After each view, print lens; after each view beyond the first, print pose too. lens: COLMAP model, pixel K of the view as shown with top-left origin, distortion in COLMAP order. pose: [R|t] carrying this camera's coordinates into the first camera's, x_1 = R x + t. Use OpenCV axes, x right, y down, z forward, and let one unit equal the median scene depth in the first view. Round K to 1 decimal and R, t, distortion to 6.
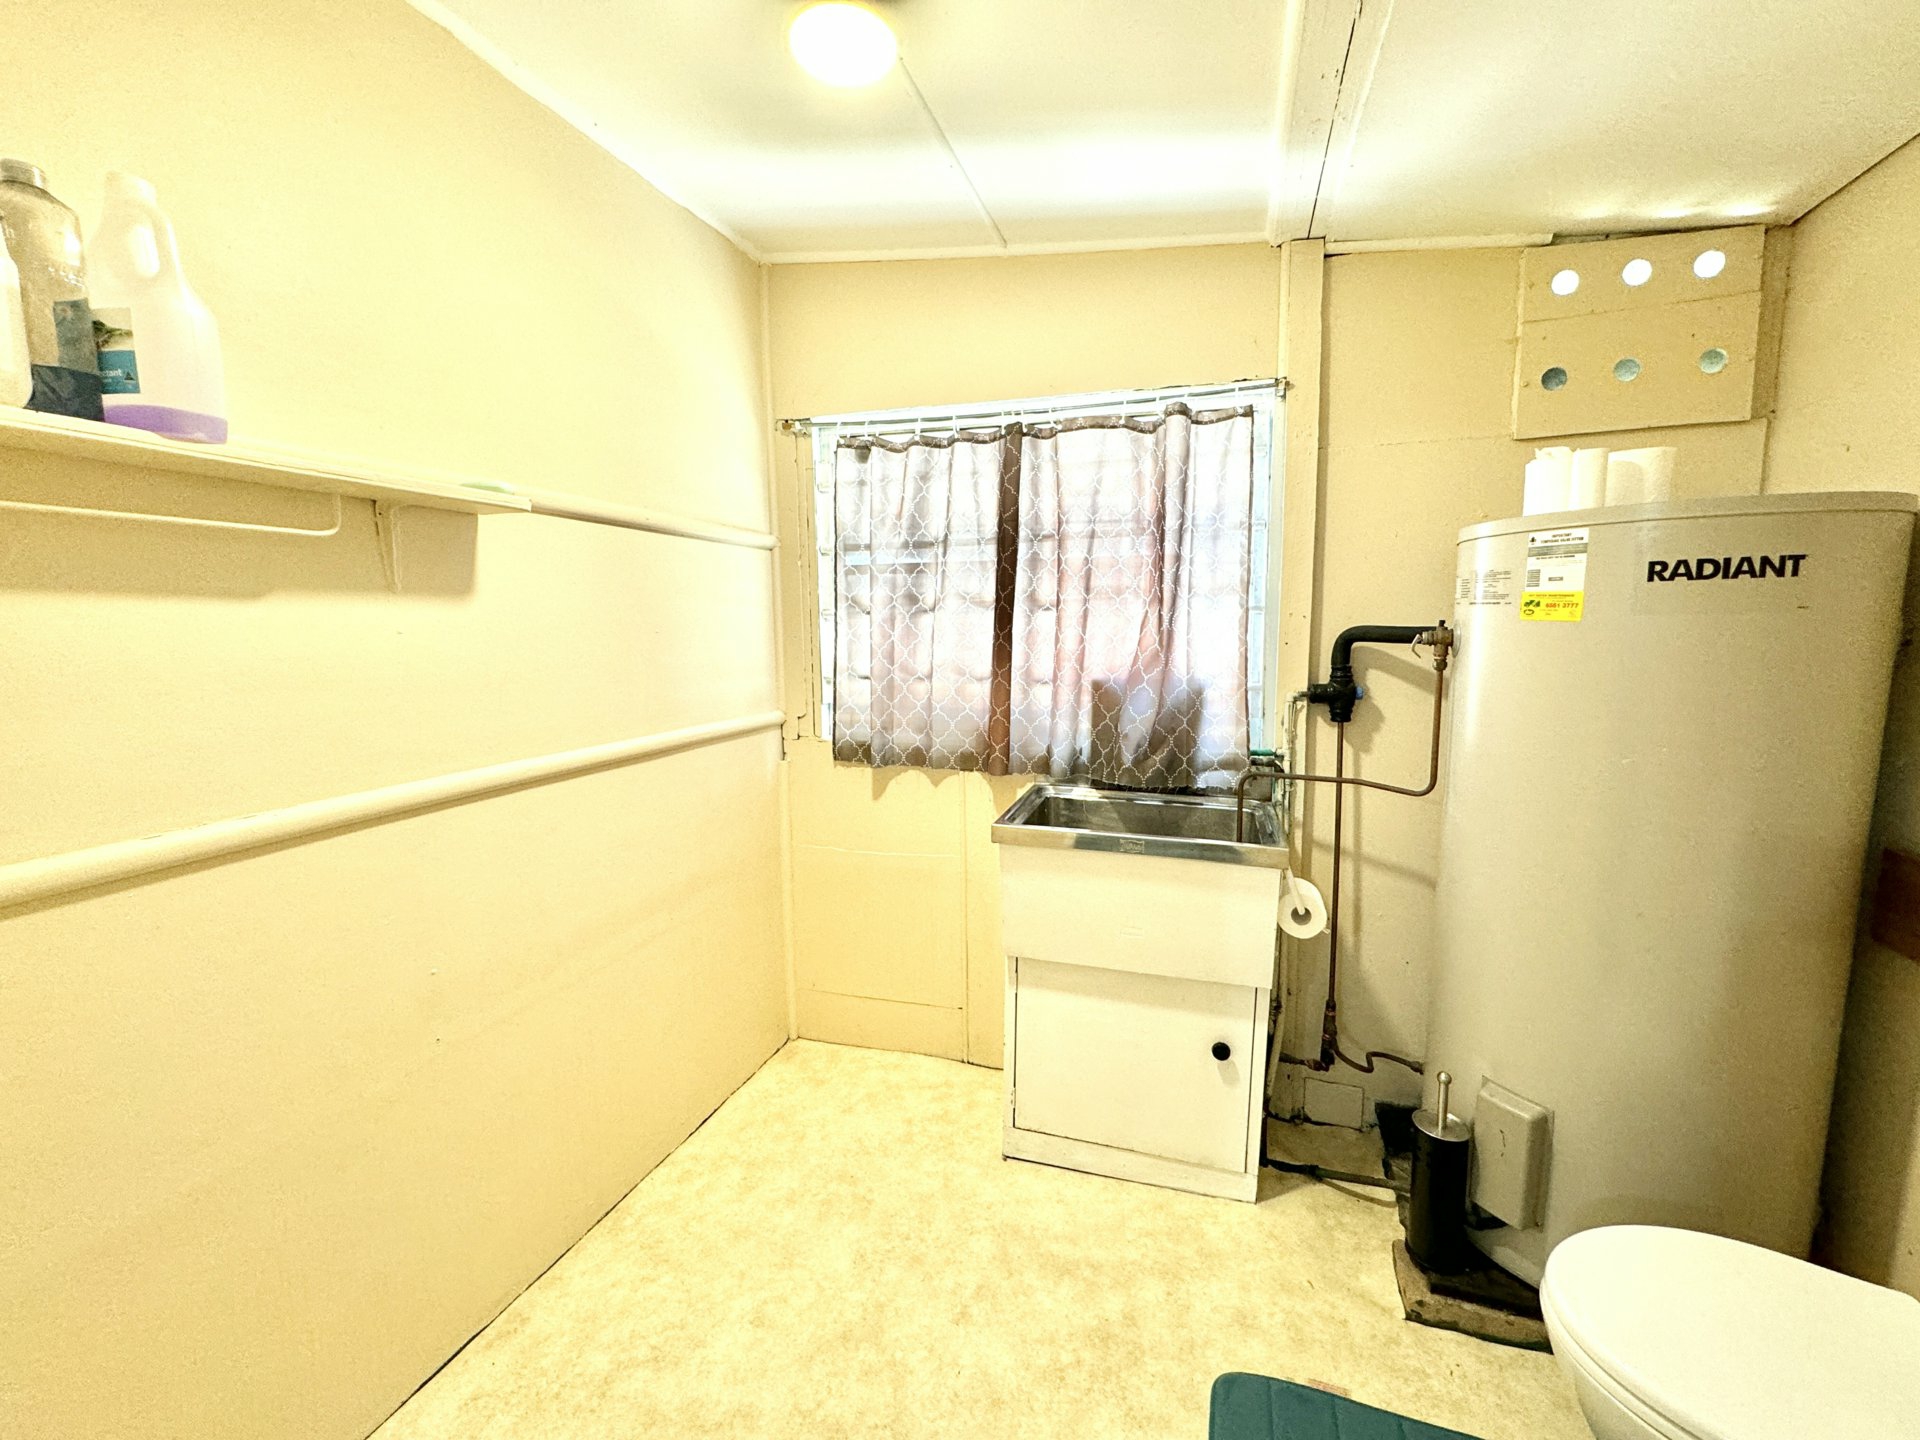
lens RADIAL K [[775.6, 0, 948.4], [0, 775.6, 717.6], [0, 0, 1]] dist [0.000473, 0.000615]
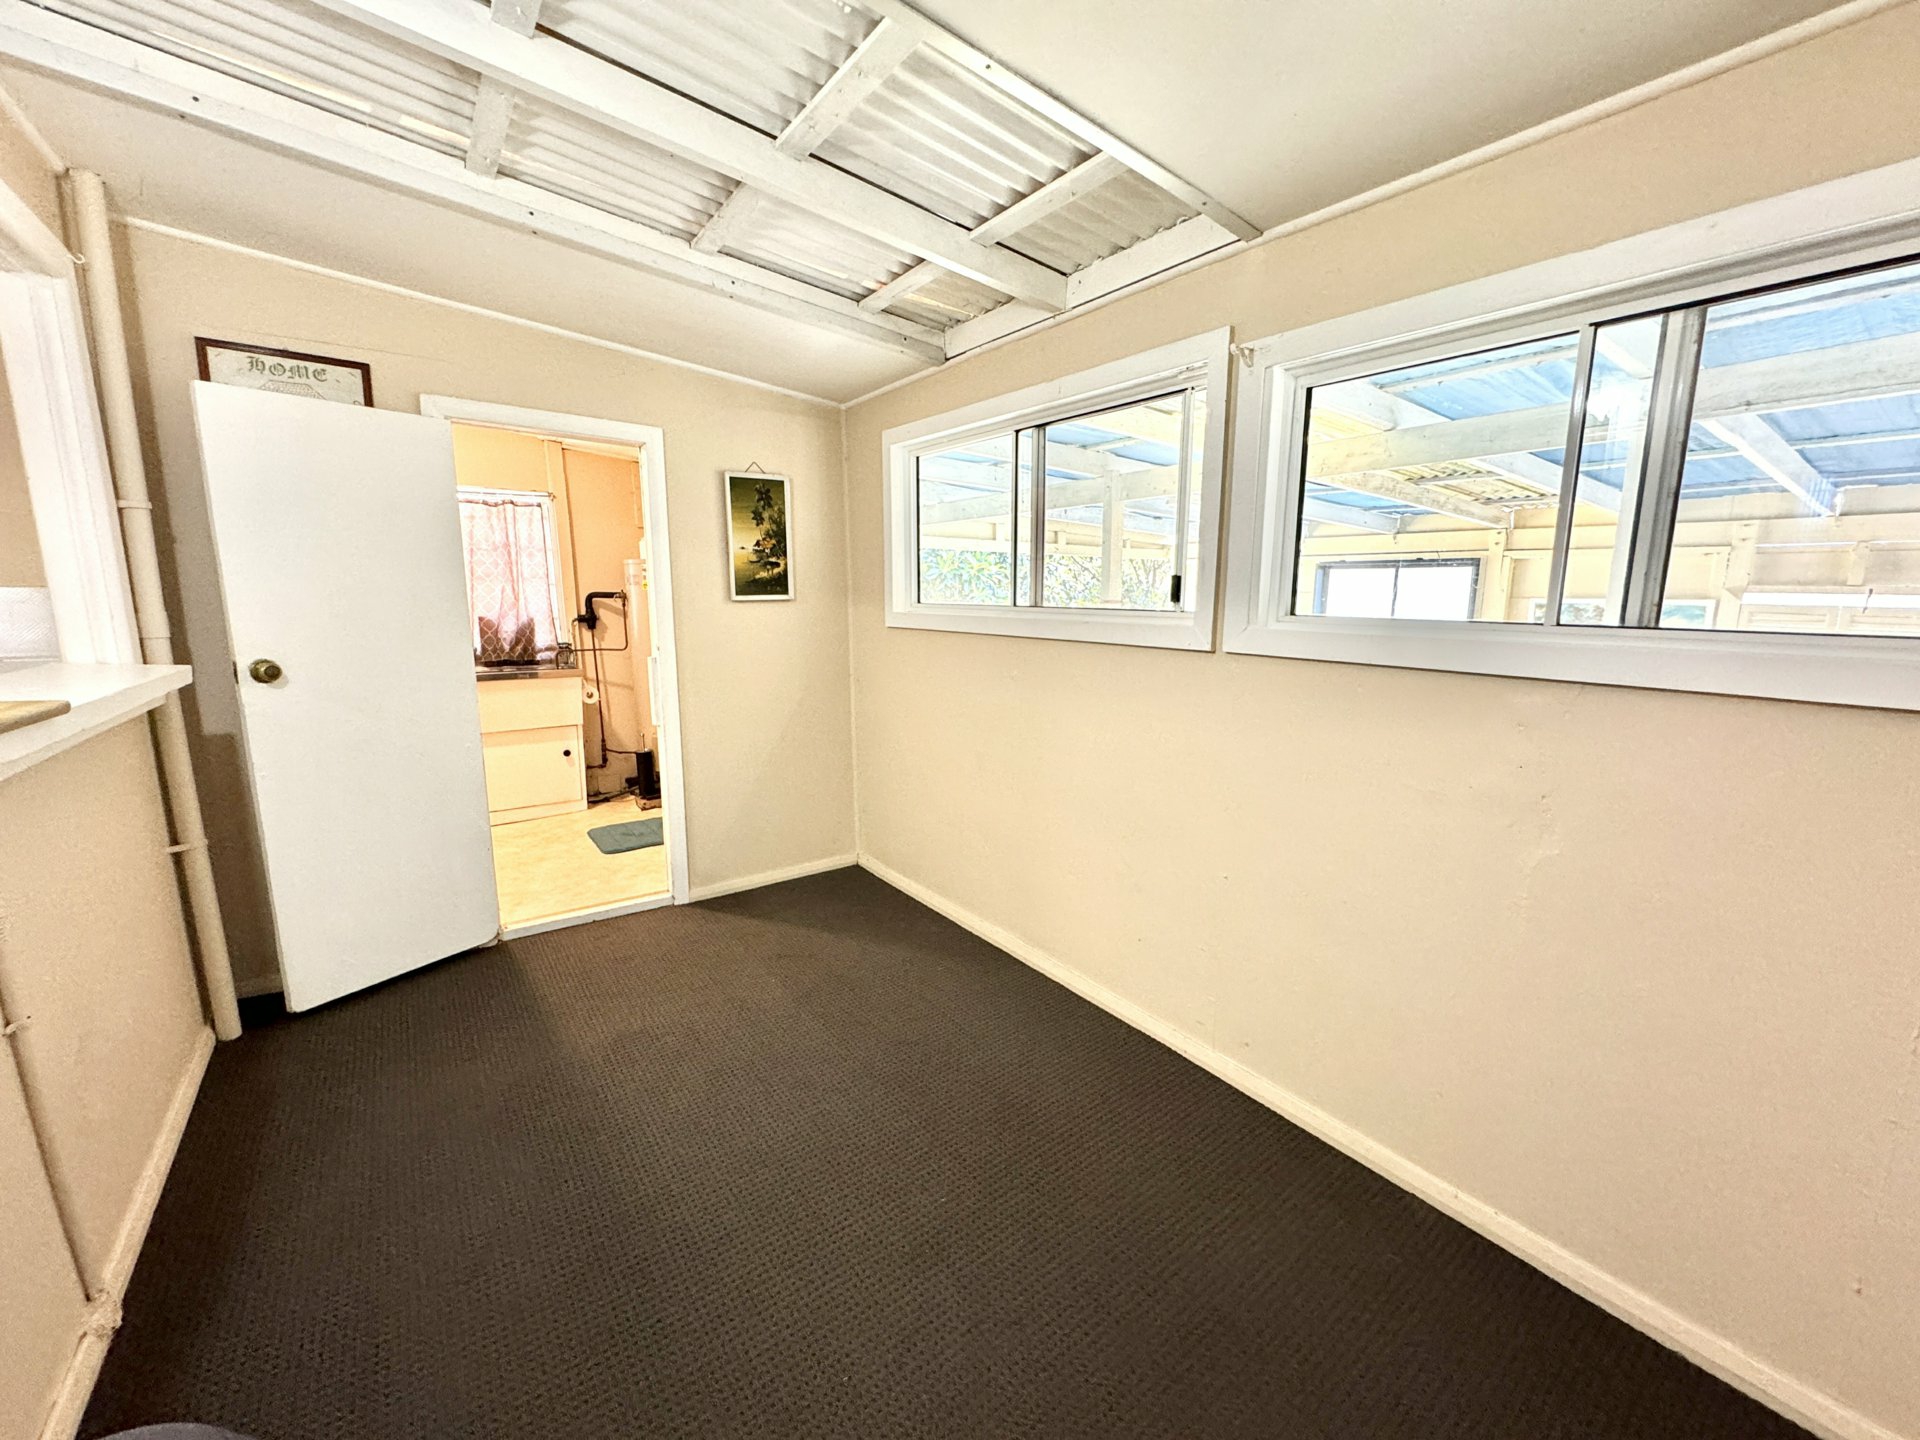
lens RADIAL K [[775.6, 0, 959.3], [0, 775.6, 727.7], [0, 0, 1]] dist [0.000473, 0.000615]
pose [[0.577175, -0.129579, 0.806274, -0.935663], [0.096813, 0.991225, 0.090000, 0.221120], [-0.810861, 0.026112, 0.584656, -1.532306]]
